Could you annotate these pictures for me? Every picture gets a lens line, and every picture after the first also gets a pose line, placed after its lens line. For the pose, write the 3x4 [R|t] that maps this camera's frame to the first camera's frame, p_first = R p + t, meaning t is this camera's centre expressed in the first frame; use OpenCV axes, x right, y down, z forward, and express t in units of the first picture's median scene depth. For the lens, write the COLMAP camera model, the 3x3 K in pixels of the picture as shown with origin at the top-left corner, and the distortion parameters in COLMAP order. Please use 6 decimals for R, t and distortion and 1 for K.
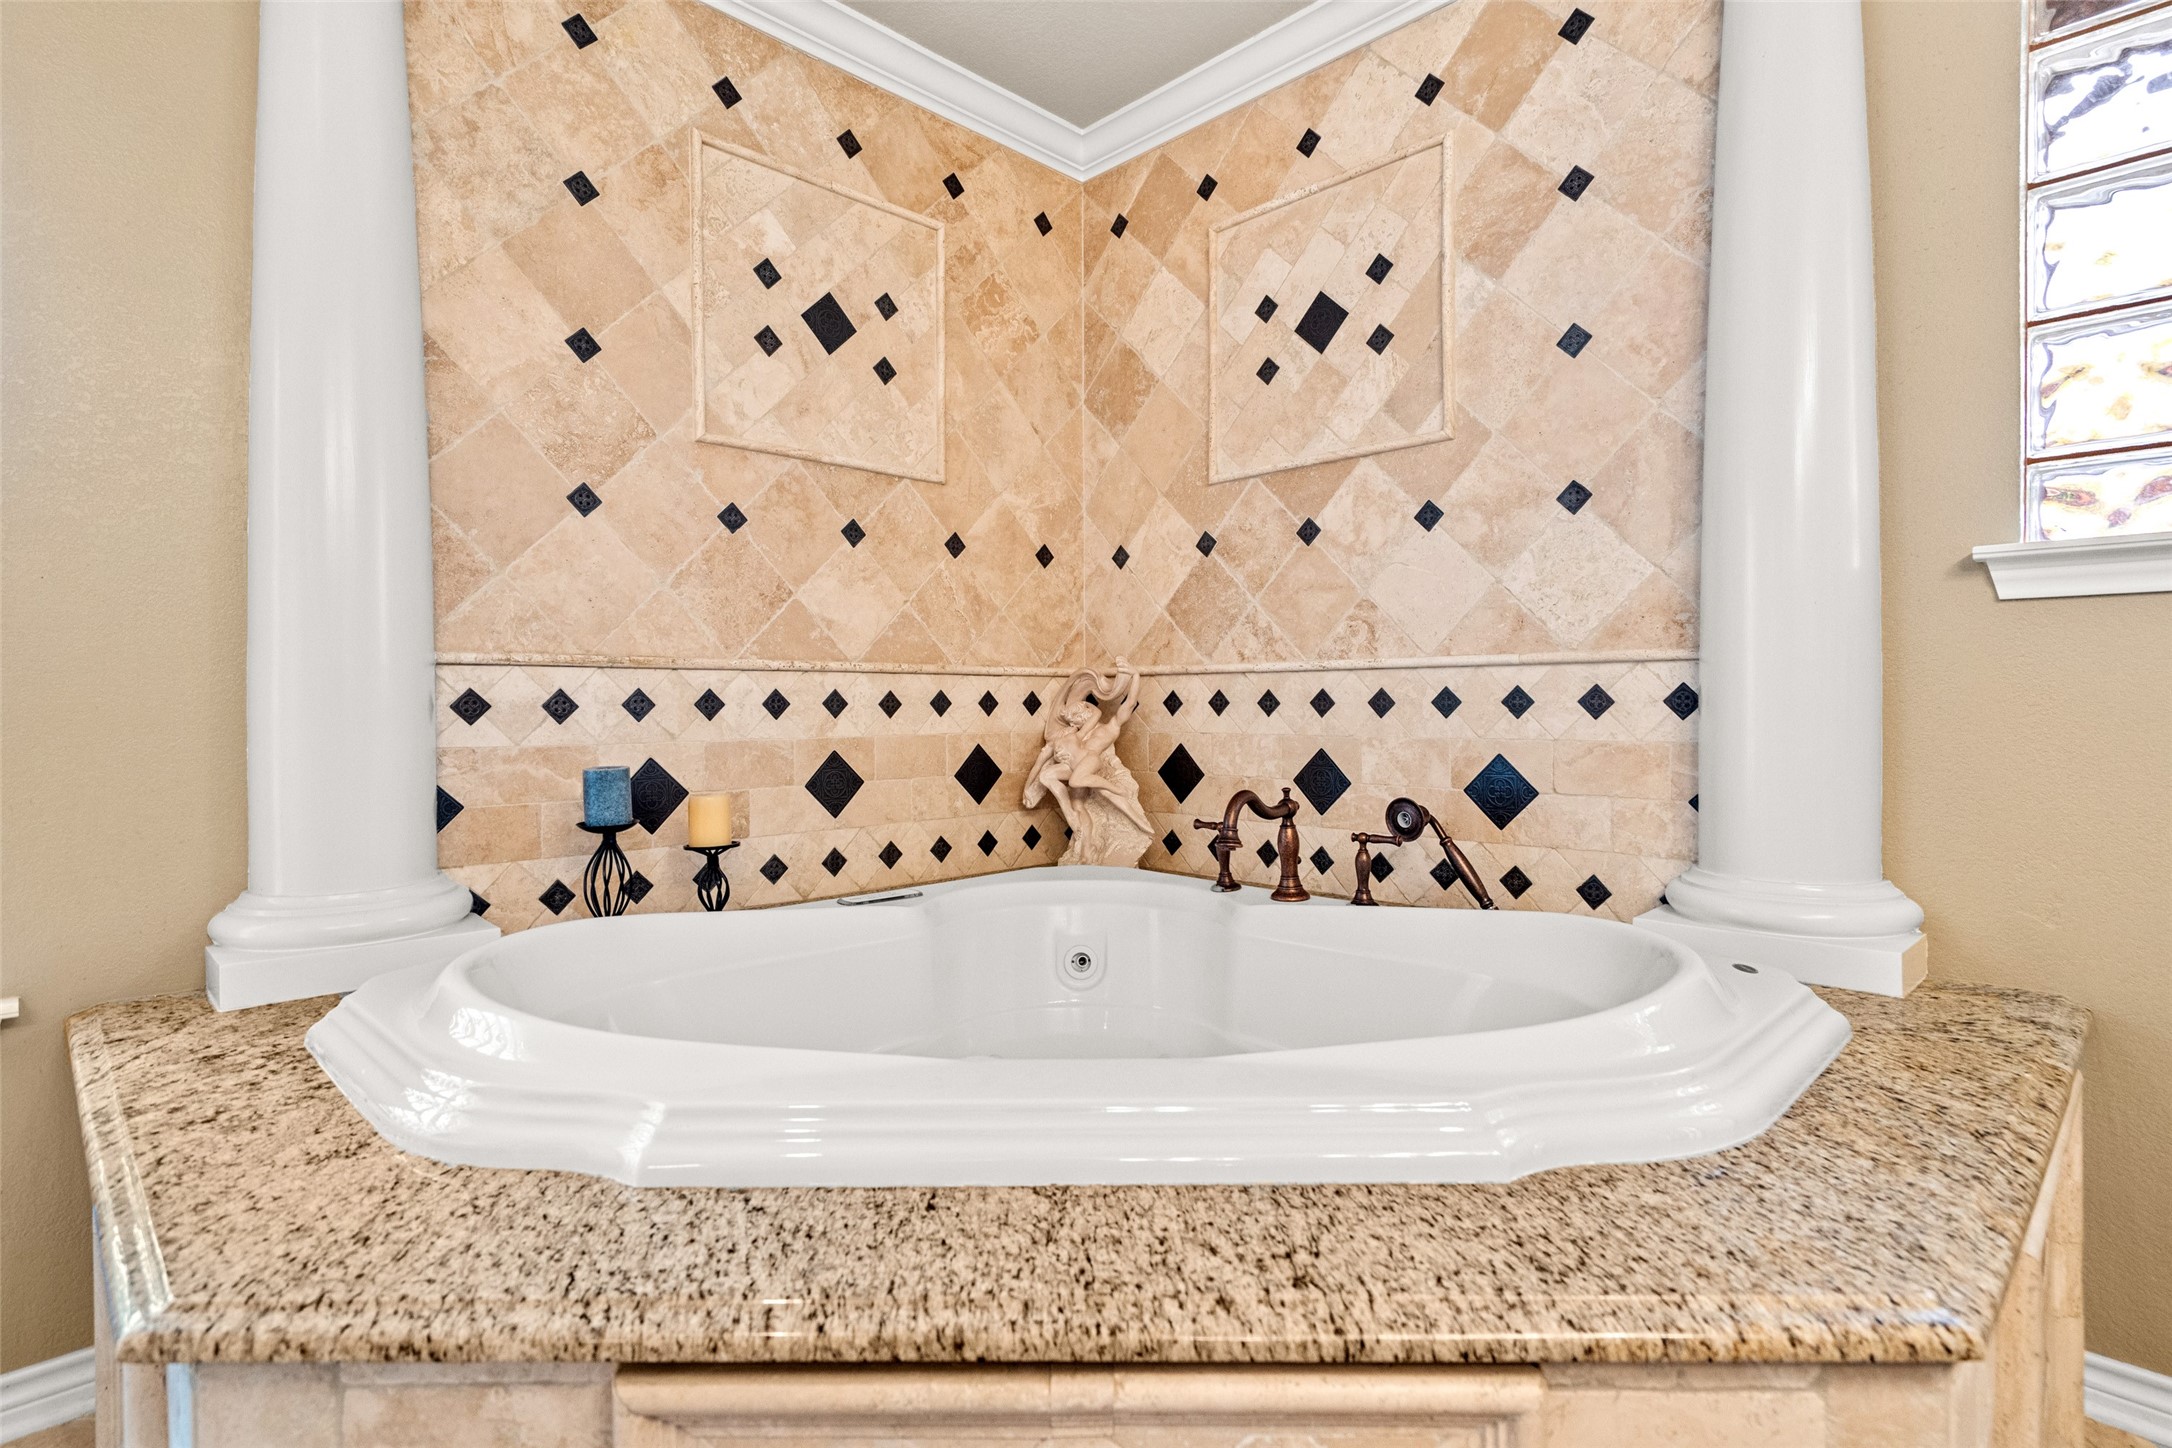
lens RADIAL K [[1088.7, 0, 1094.2], [0, 1088.7, 711.8], [0, 0, 1]] dist [0.004580, 0.001155]
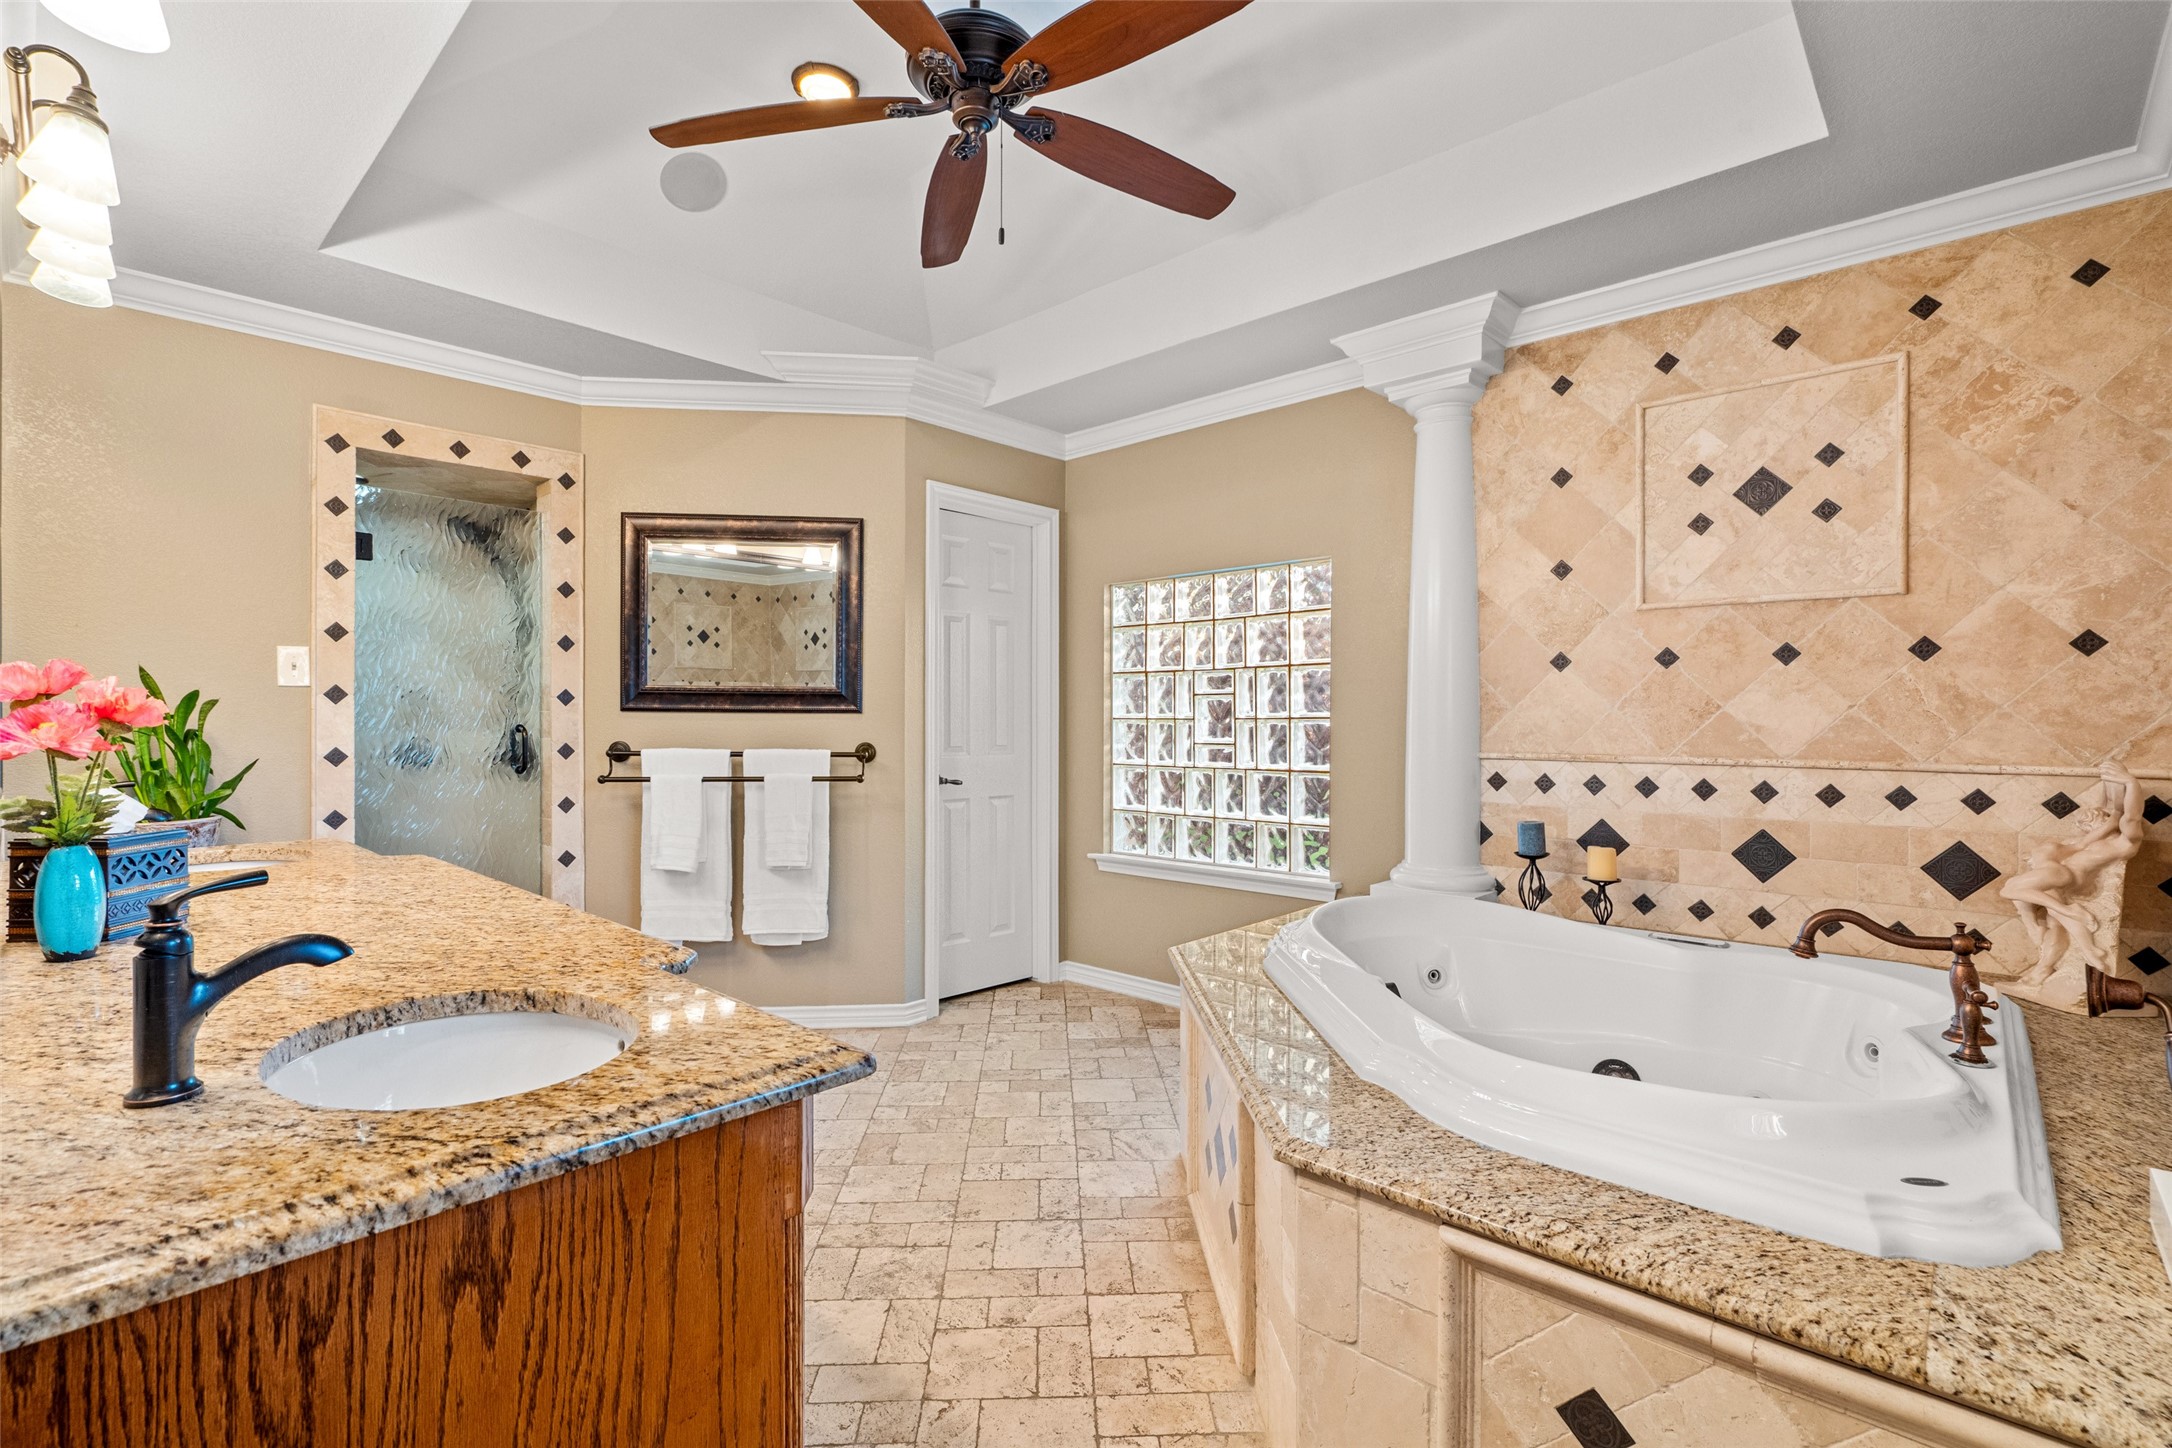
lens RADIAL K [[991.3, 0, 1086.0], [0, 991.3, 724.0], [0, 0, 1]] dist [0.000496, 0.000457]
pose [[0.047557, 0.014196, -0.998768, 0.889437], [-0.008251, 0.999870, 0.013818, -0.097872], [0.998834, 0.007583, 0.047668, 0.167189]]
